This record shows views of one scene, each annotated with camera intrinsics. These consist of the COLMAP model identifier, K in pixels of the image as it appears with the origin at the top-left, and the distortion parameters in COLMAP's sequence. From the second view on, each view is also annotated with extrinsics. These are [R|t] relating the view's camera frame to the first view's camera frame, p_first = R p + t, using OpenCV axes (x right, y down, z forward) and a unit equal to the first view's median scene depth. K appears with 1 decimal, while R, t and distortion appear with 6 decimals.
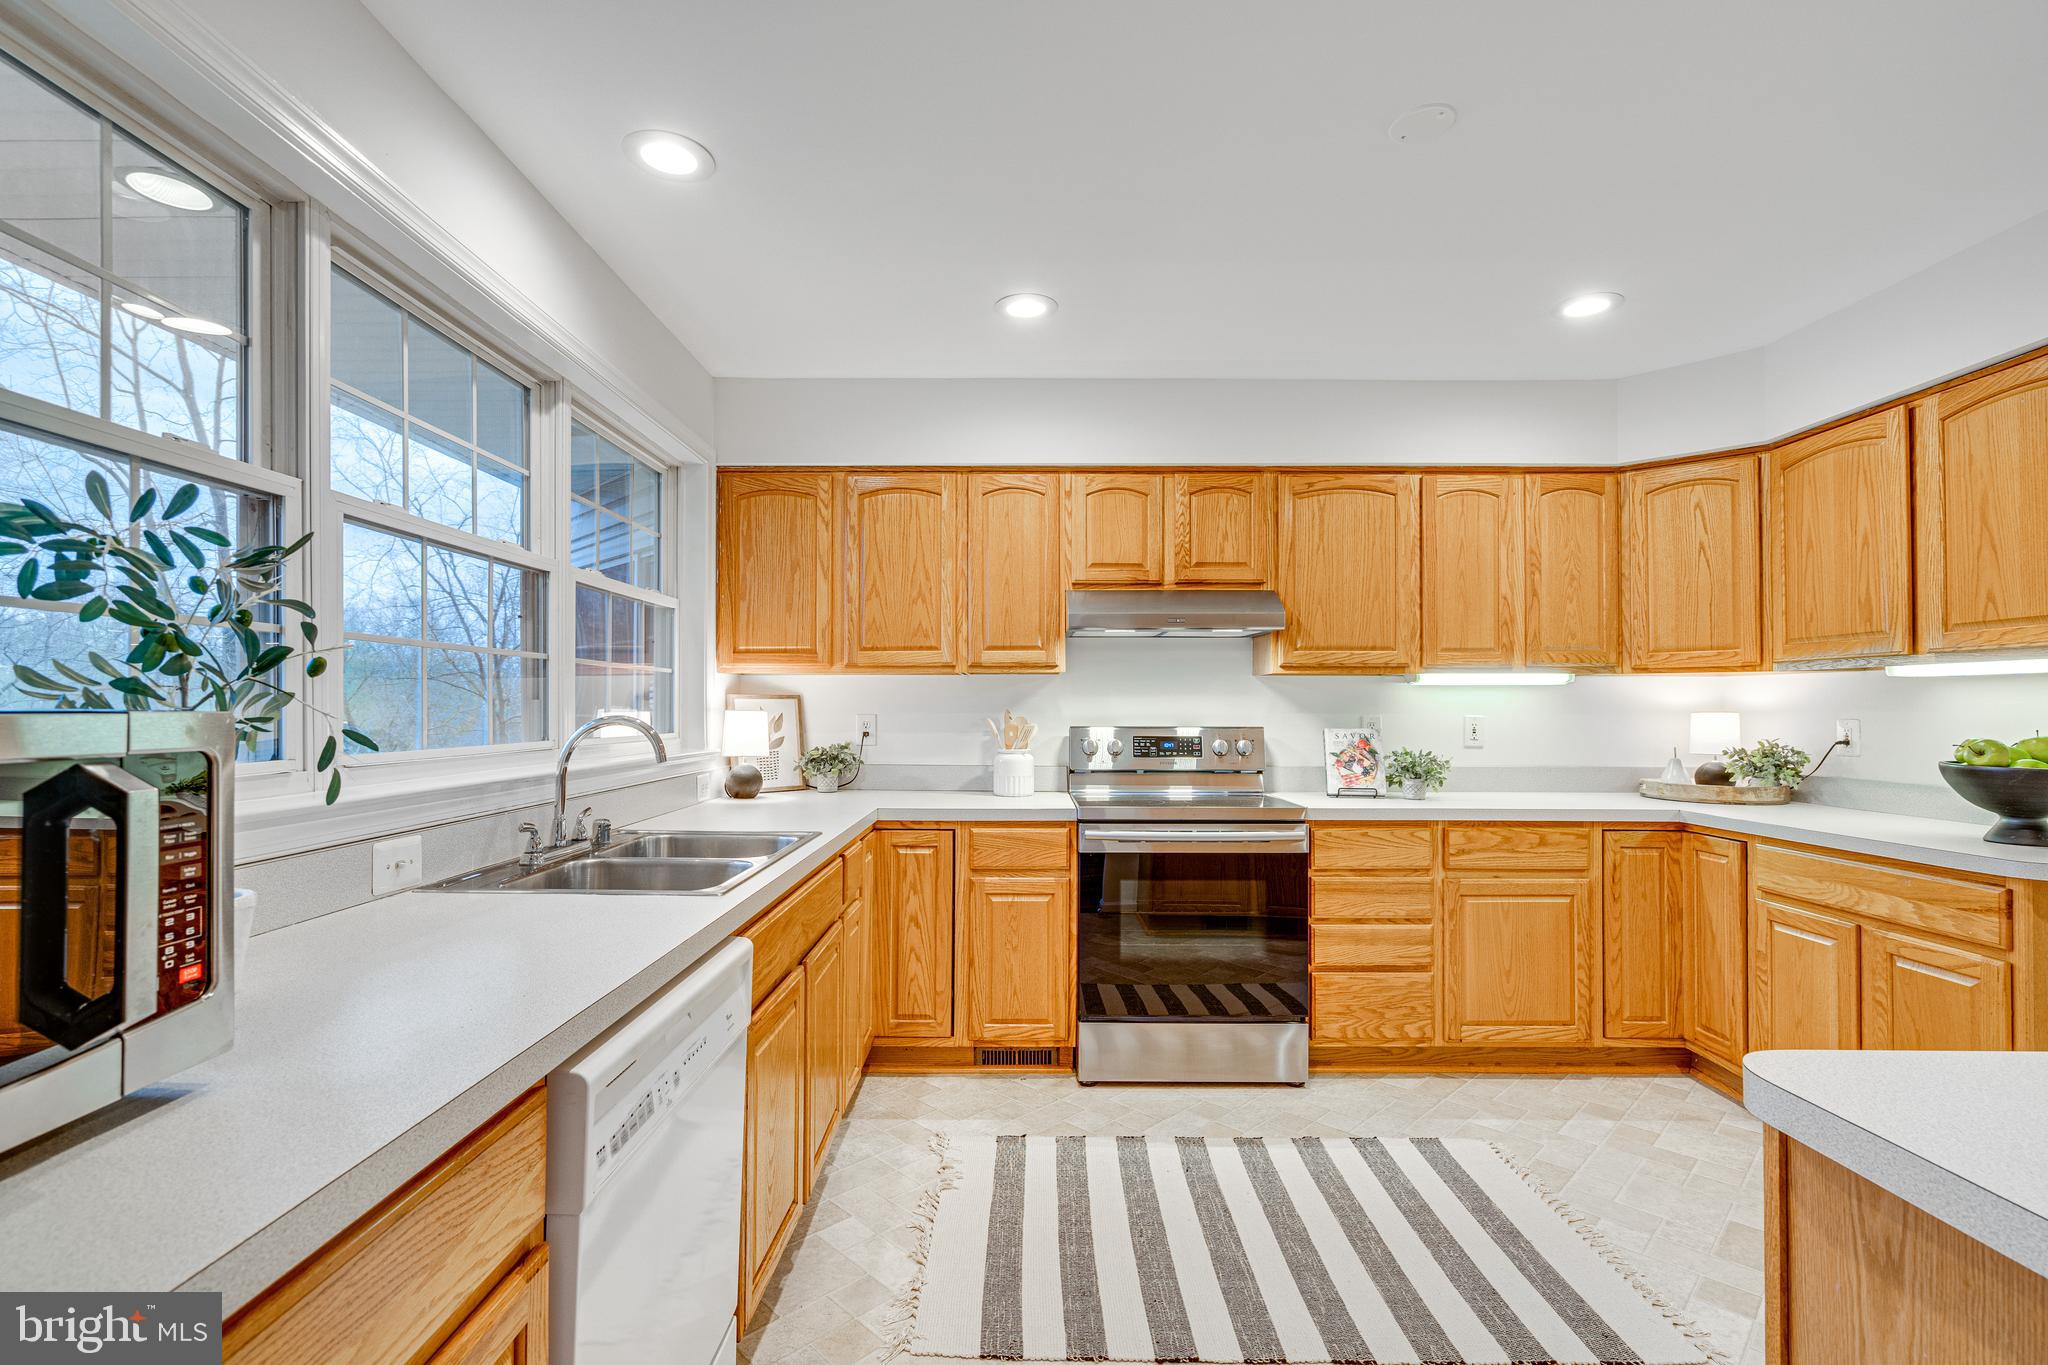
lens RADIAL K [[947.1, 0, 1019.5], [0, 947.1, 693.9], [0, 0, 1]] dist [-0.003644, 0.000000]
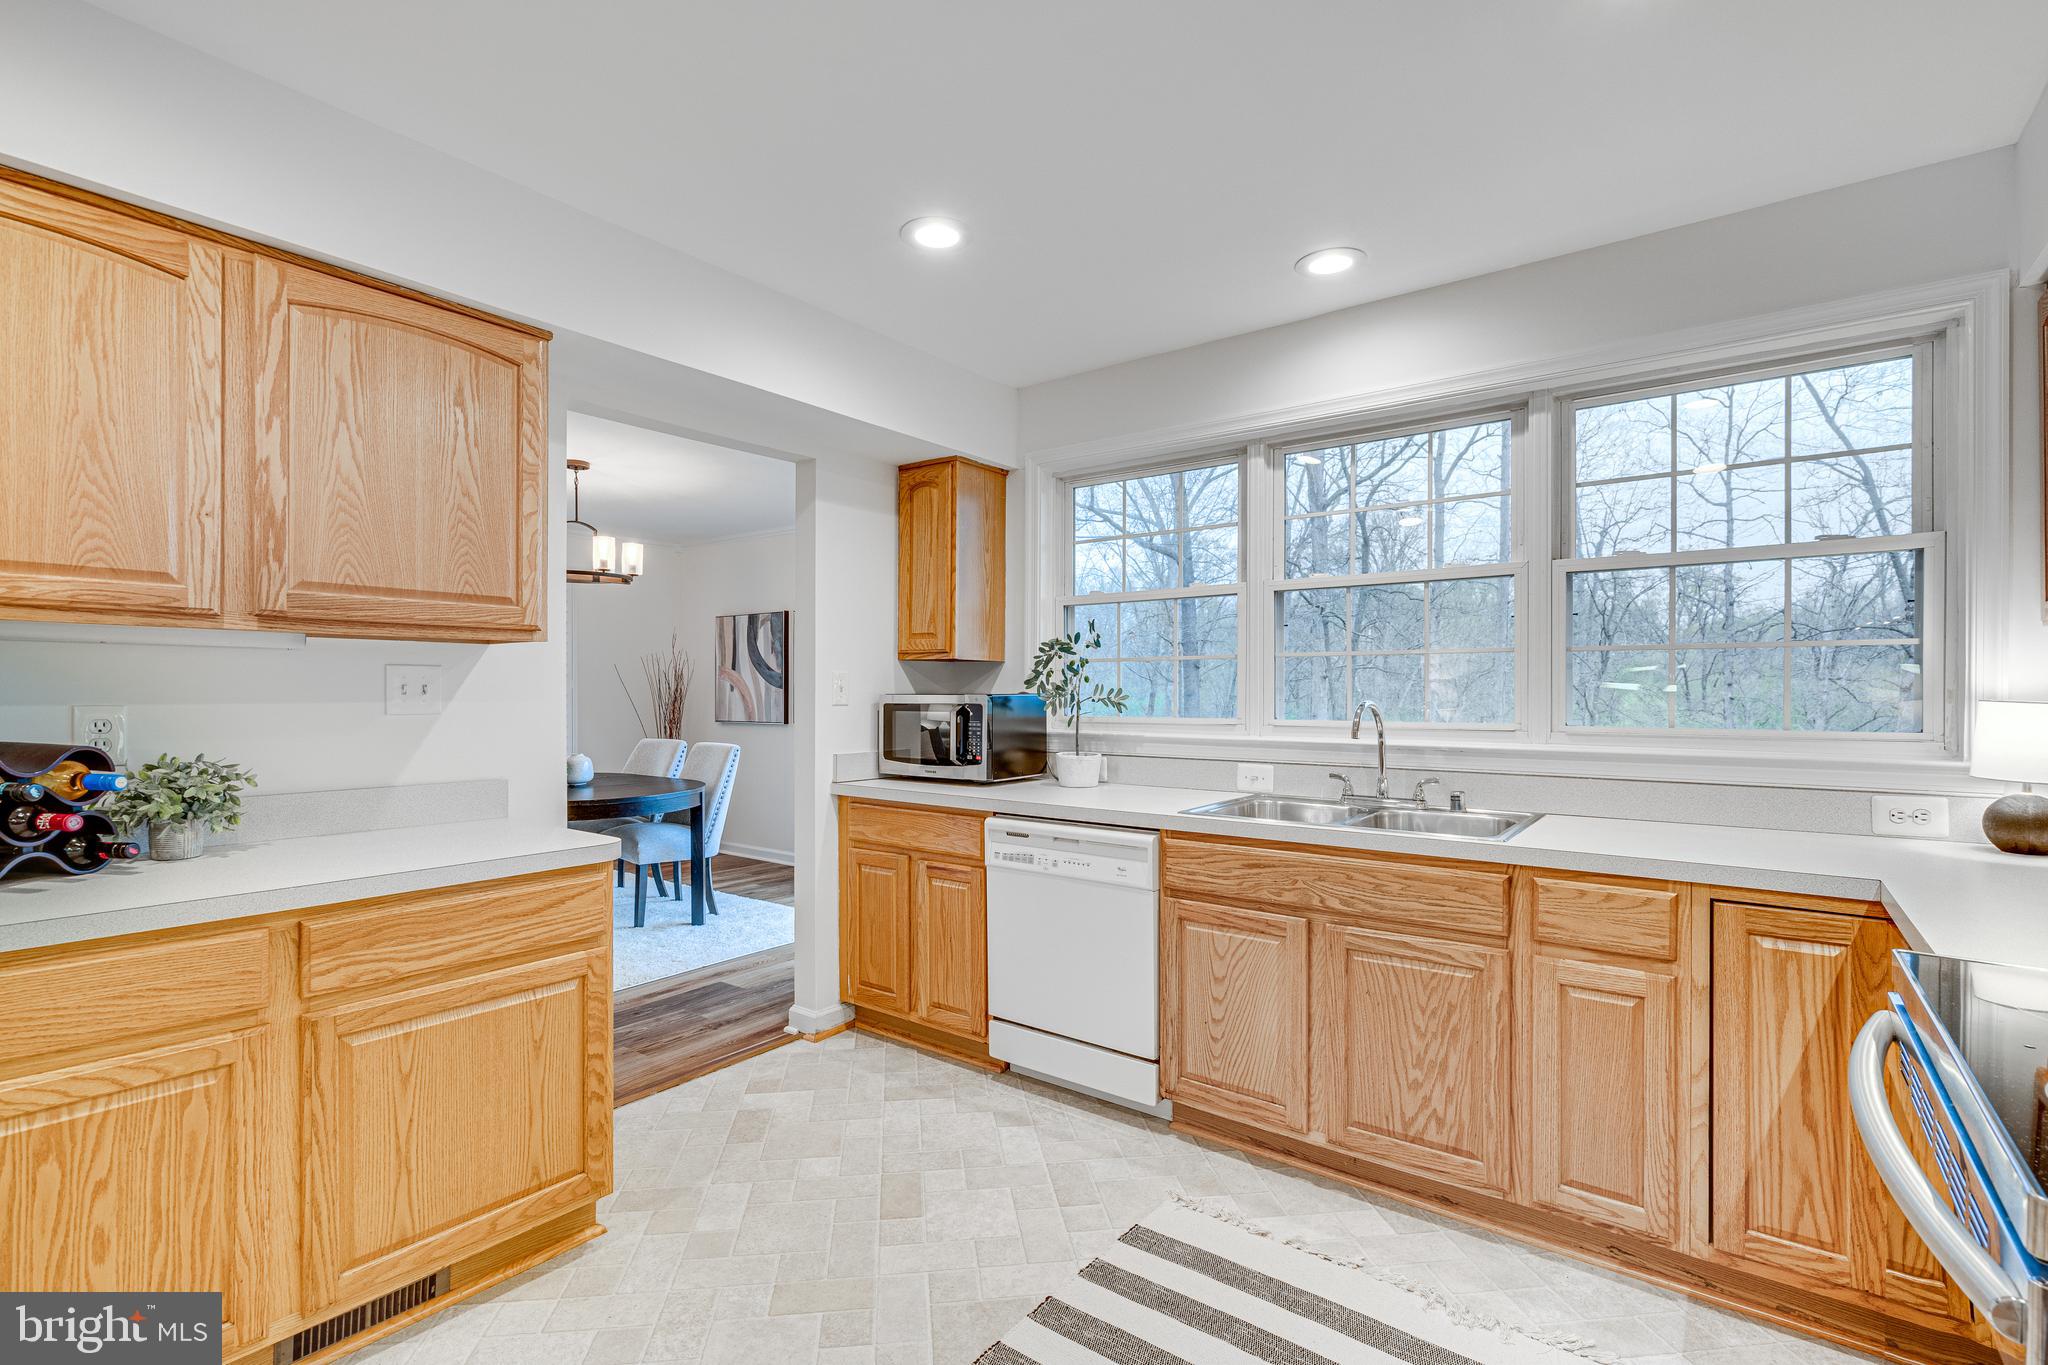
lens RADIAL K [[960.0, 0, 1024.2], [0, 960.0, 699.0], [0, 0, 1]] dist [-0.001440, 0.001082]
pose [[-0.597112, 0.003737, -0.802149, 0.582202], [0.008861, 0.999959, -0.001937, 0.013103], [0.802109, -0.008264, -0.597121, 0.920426]]
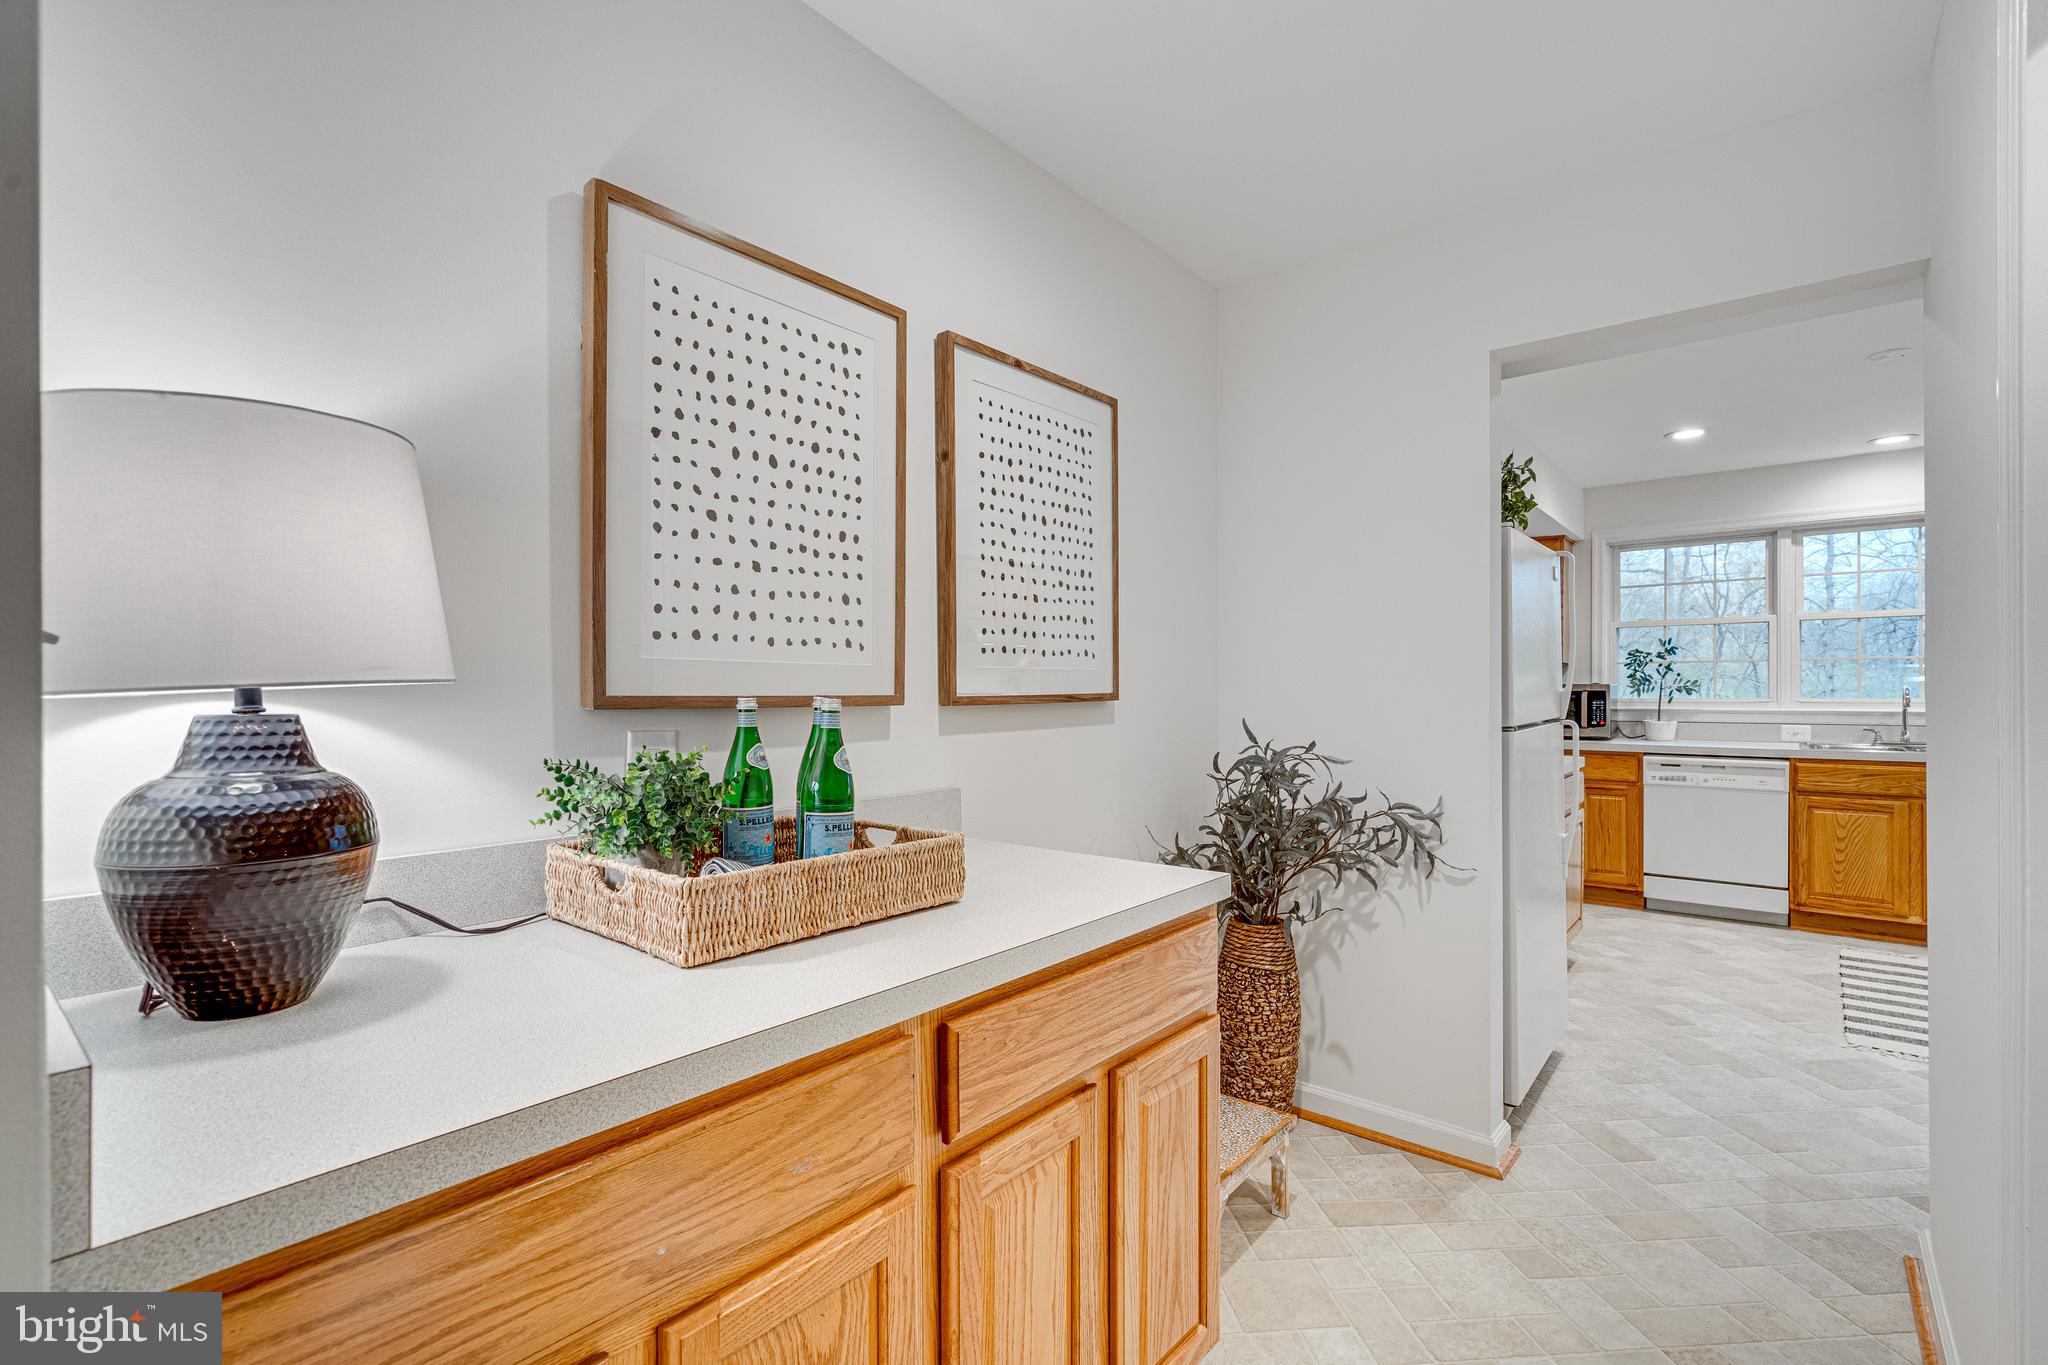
lens RADIAL K [[947.1, 0, 1019.5], [0, 947.1, 693.9], [0, 0, 1]] dist [-0.003644, 0.000000]
pose [[-0.636218, 0.003335, -0.771502, 1.737988], [0.011602, 0.999919, -0.005246, 0.019990], [0.771422, -0.012289, -0.636205, 0.523971]]
